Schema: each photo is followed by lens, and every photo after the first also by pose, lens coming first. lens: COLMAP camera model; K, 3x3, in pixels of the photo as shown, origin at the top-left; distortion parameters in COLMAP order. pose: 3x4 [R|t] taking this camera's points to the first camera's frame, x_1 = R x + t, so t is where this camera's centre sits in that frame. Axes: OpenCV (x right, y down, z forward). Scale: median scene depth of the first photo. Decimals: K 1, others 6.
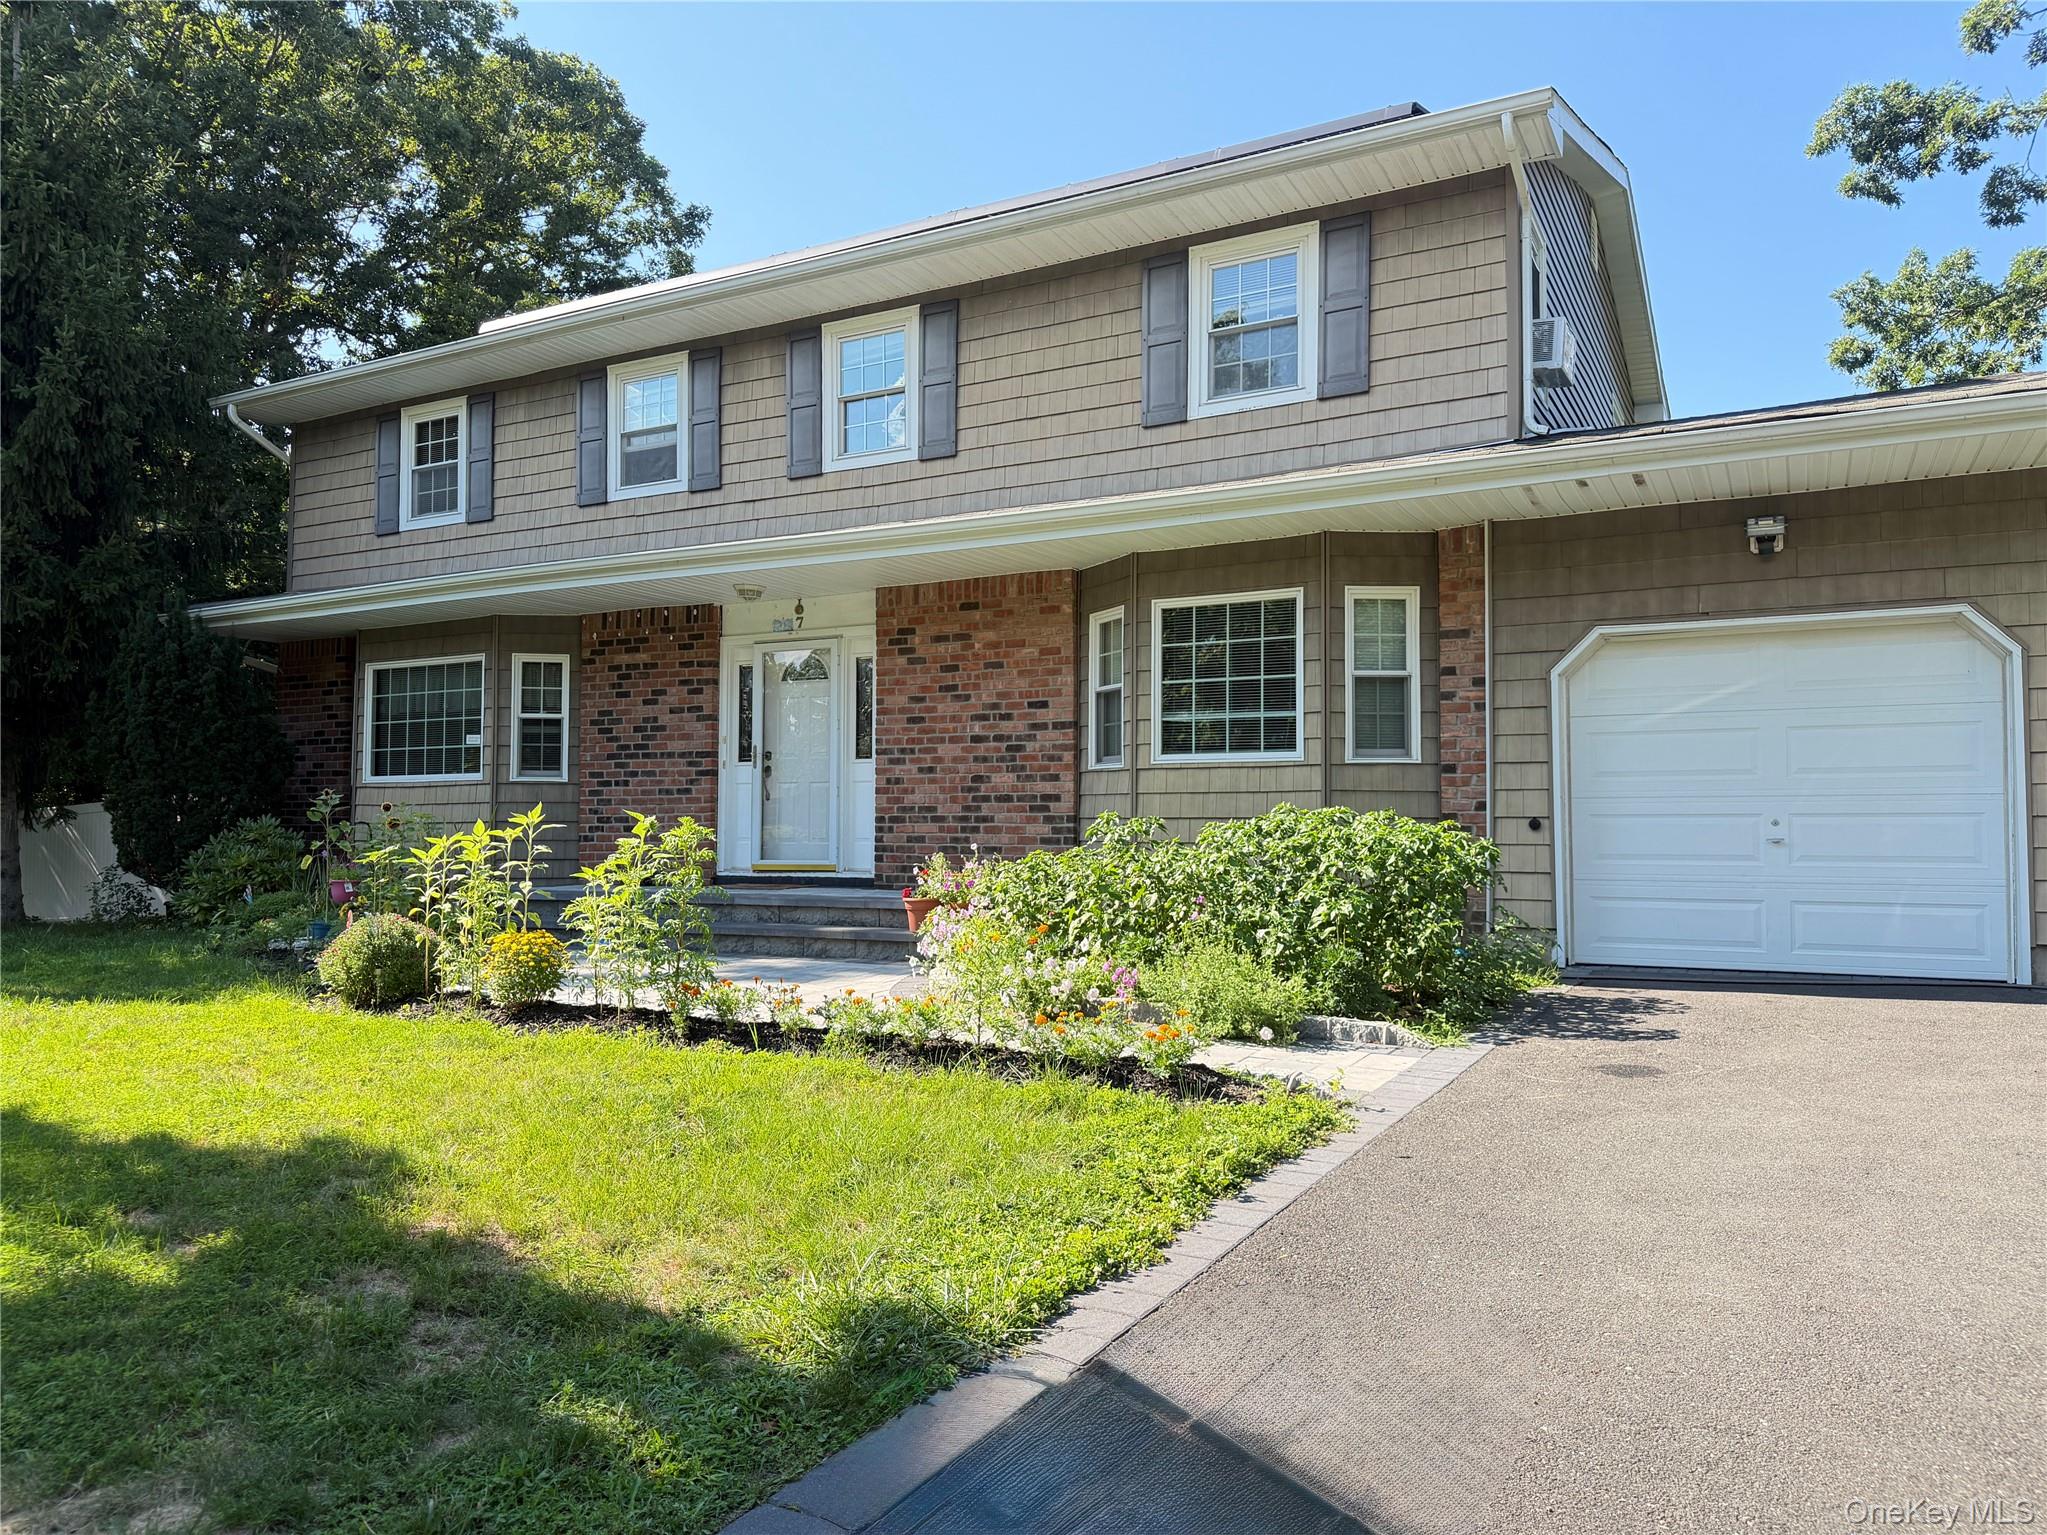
lens RADIAL K [[1424.5, 0, 1022.4], [0, 1424.5, 777.9], [0, 0, 1]] dist [0.134326, -0.229336]
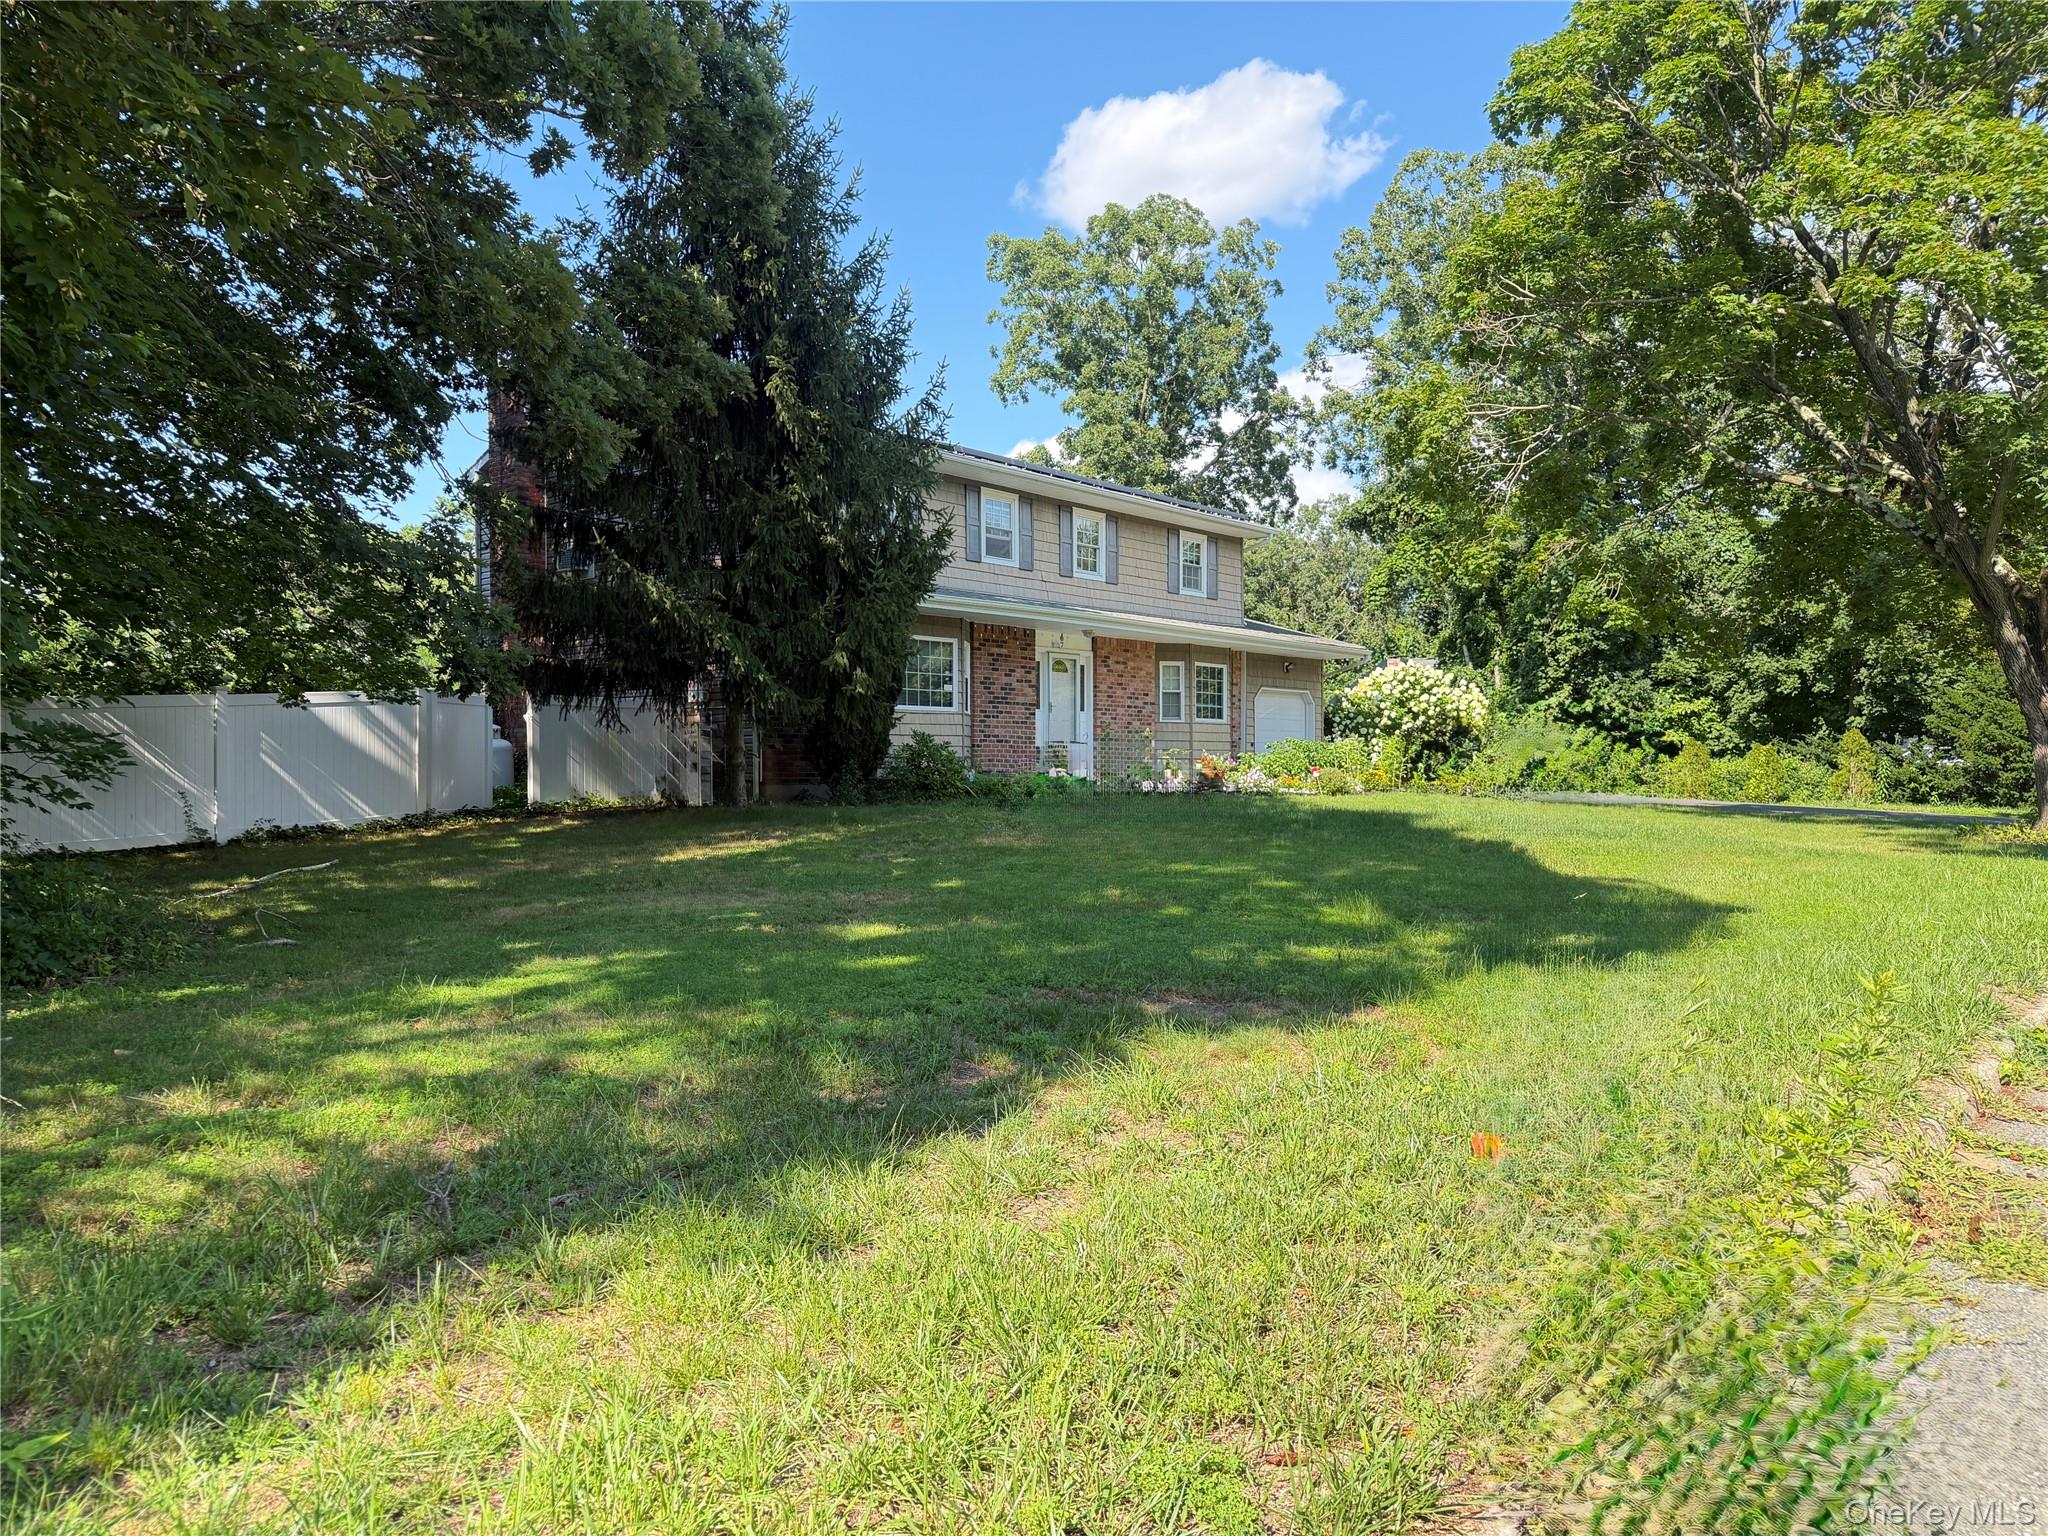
lens RADIAL K [[1399.1, 0, 1010.9], [0, 1399.1, 828.6], [0, 0, 1]] dist [0.001048, -0.000509]
pose [[0.242538, -0.044288, 0.969130, -2.380199], [-0.037787, 0.997768, 0.055054, 0.055677], [-0.969406, -0.049973, 0.240323, 0.617341]]
